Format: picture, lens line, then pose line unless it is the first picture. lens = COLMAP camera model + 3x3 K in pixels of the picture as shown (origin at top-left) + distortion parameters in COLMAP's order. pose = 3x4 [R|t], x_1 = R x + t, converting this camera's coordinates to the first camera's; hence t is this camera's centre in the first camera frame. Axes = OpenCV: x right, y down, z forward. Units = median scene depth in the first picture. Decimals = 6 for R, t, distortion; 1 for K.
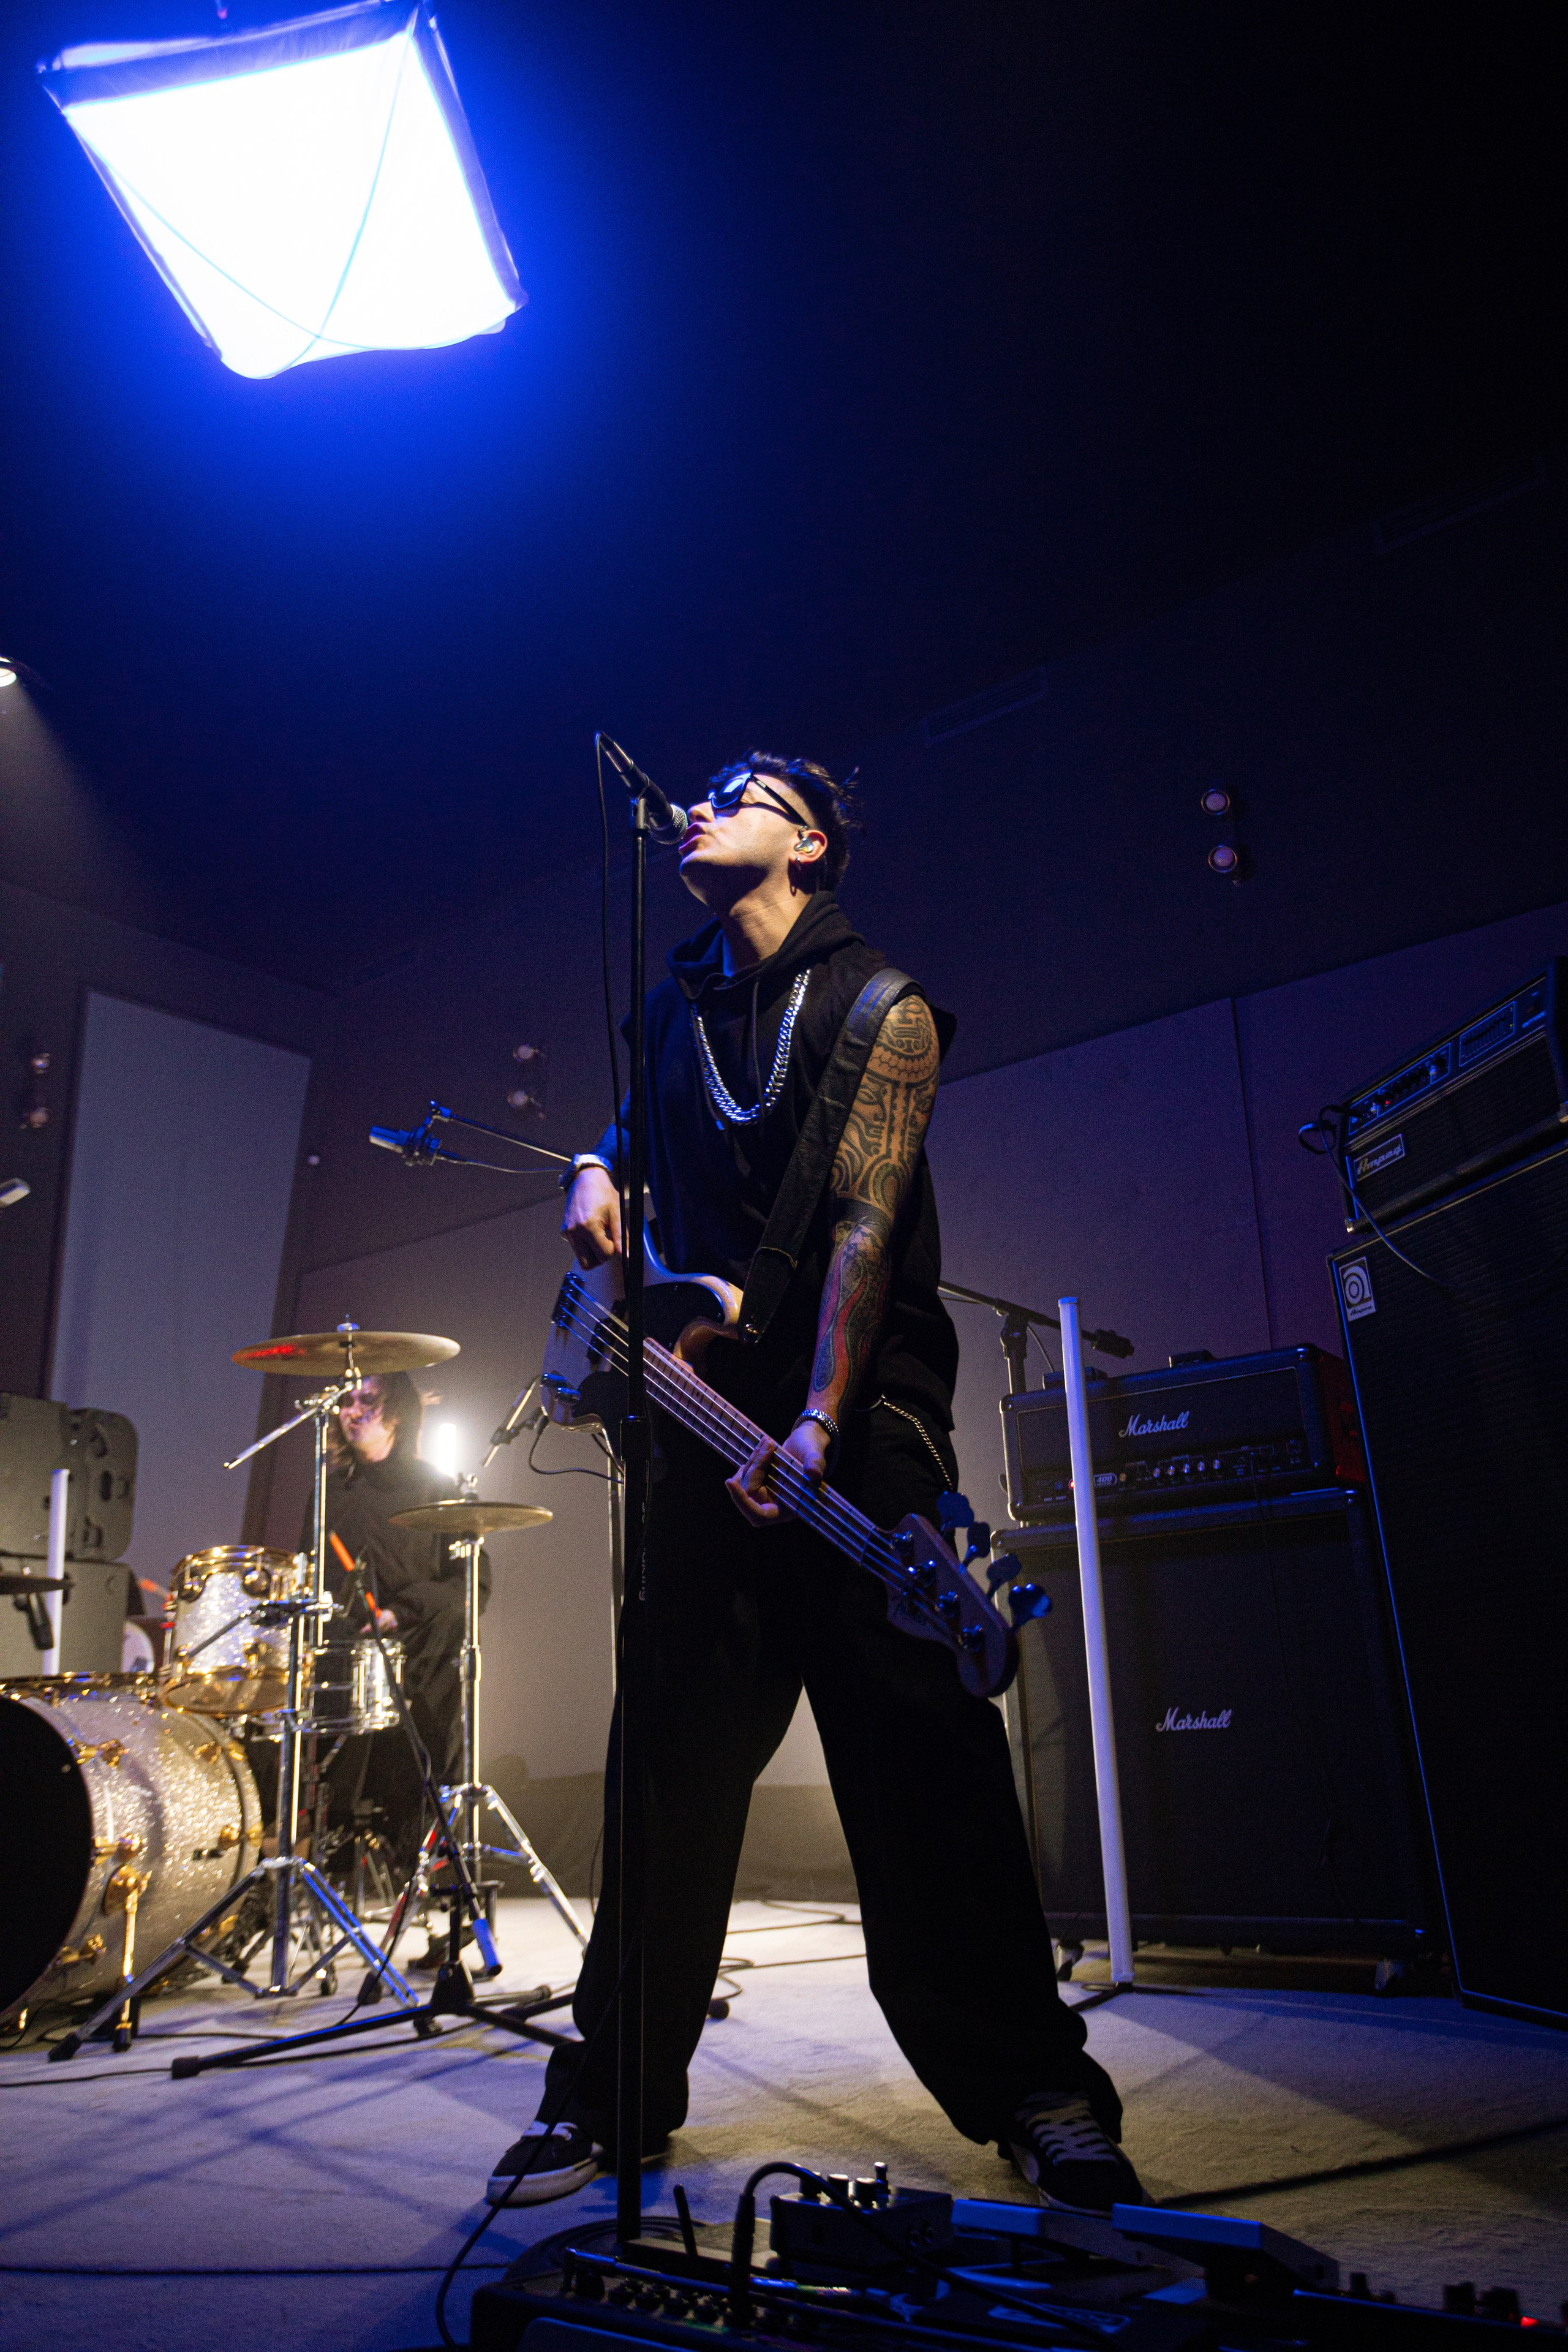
lens RADIAL K [[1646.3, 0, 826.2], [0, 1646.3, 1136.2], [0, 0, 1]] dist [-0.037461, 0.034783]
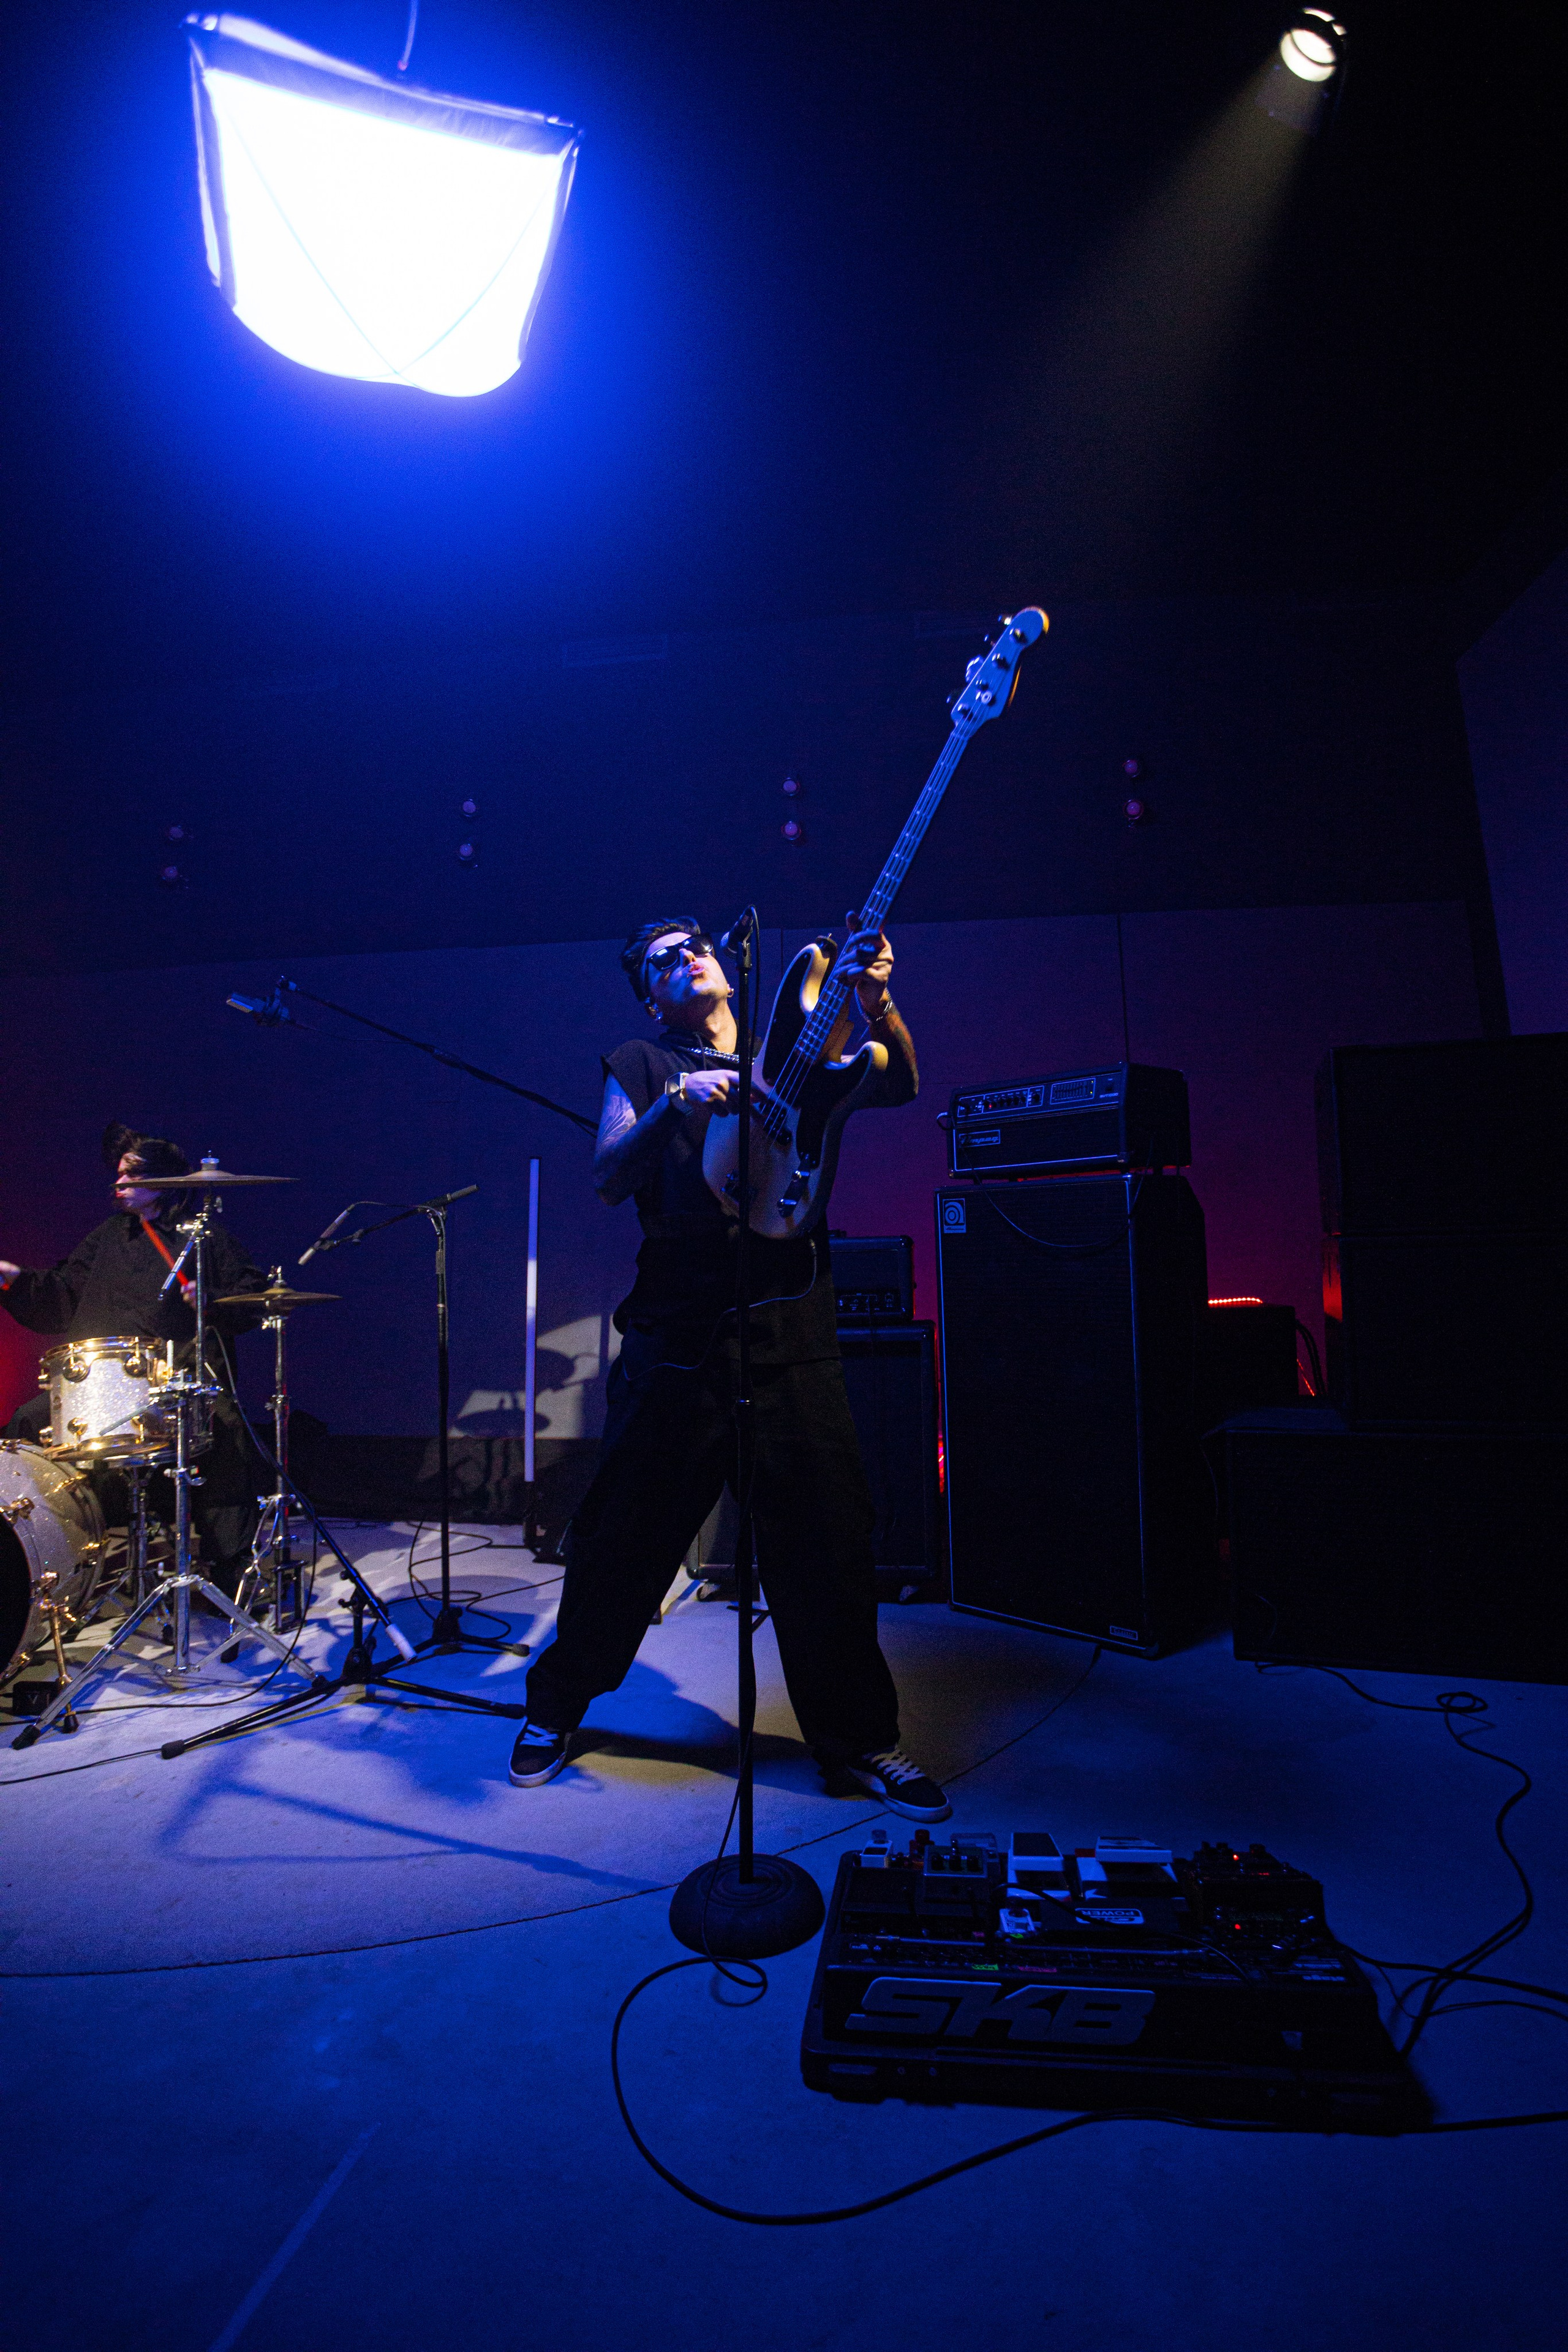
lens RADIAL K [[1181.6, 0, 836.6], [0, 1181.6, 1152.6], [0, 0, 1]] dist [-0.068271, 0.031248]
pose [[0.870995, 0.079106, 0.484882, -0.347004], [-0.188732, 0.965098, 0.181568, -0.155187], [-0.453595, -0.249657, 0.855525, 0.047817]]
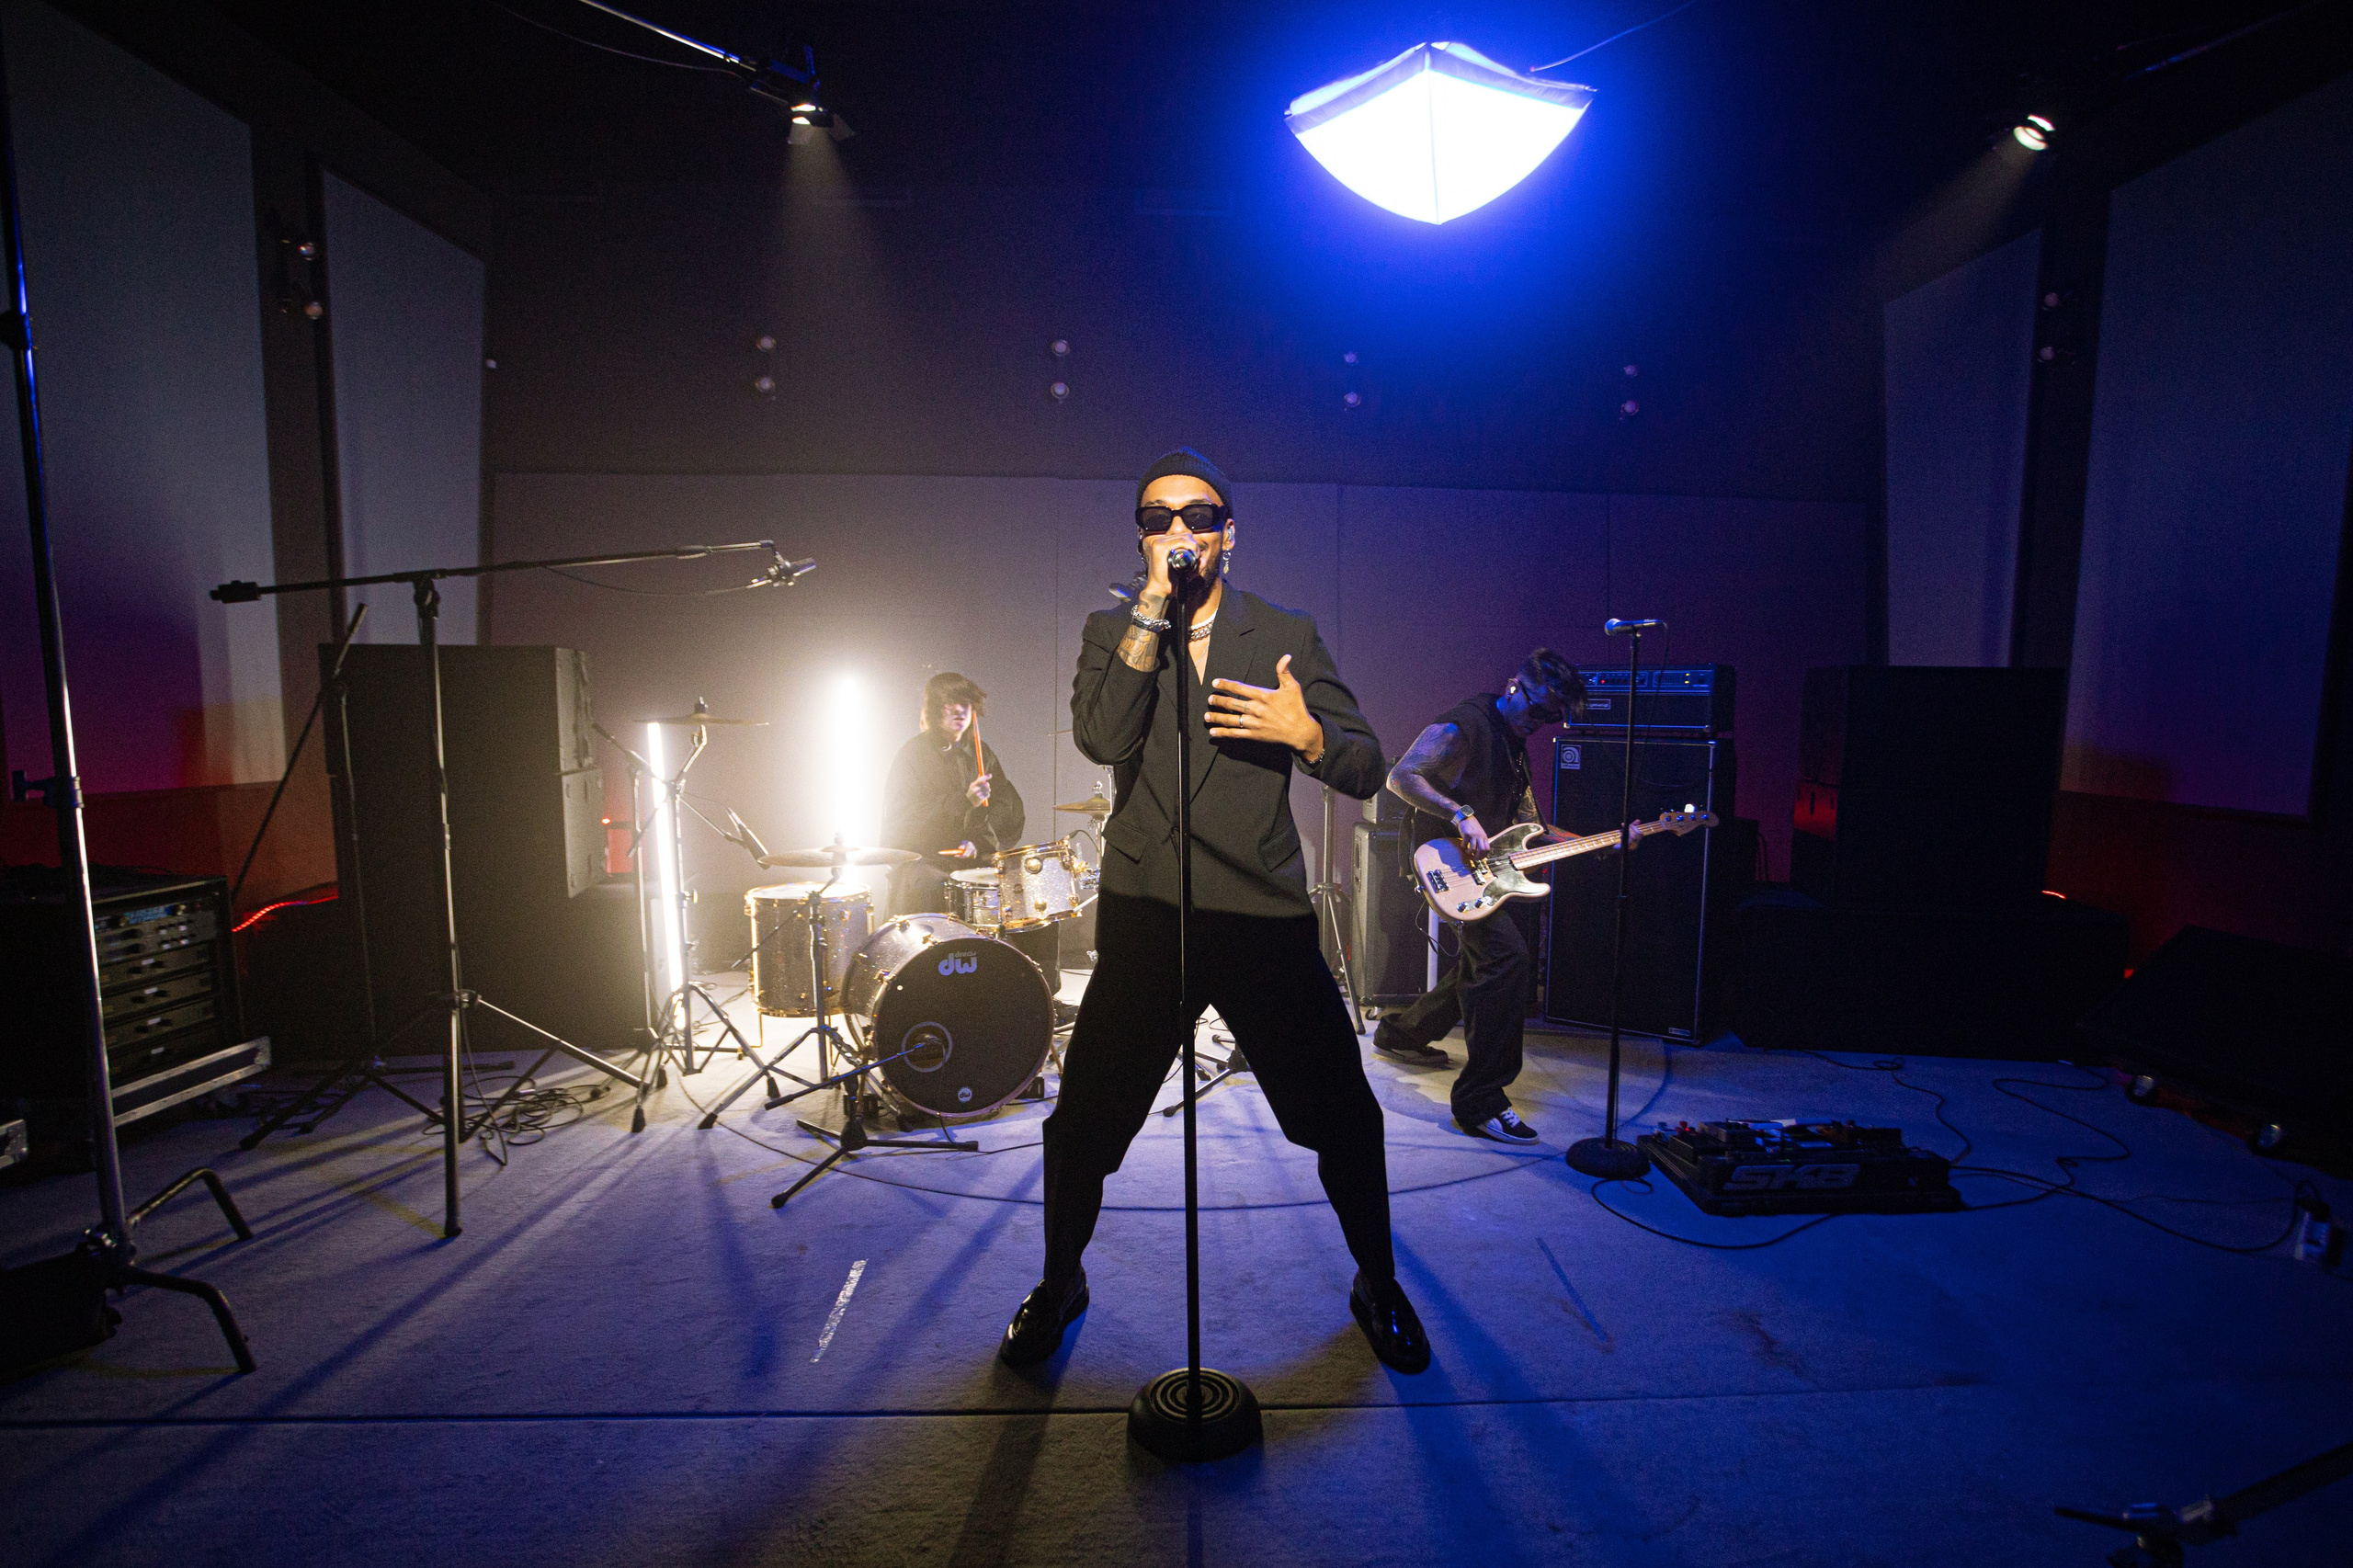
lens RADIAL K [[1265.1, 0, 1239.1], [0, 1265.1, 838.4], [0, 0, 1]] dist [-0.064267, 0.019340]
pose [[0.762427, -0.004636, 0.647057, -1.147962], [-0.269932, 0.906532, 0.324556, -0.247082], [-0.588083, -0.422112, 0.689913, -0.018192]]
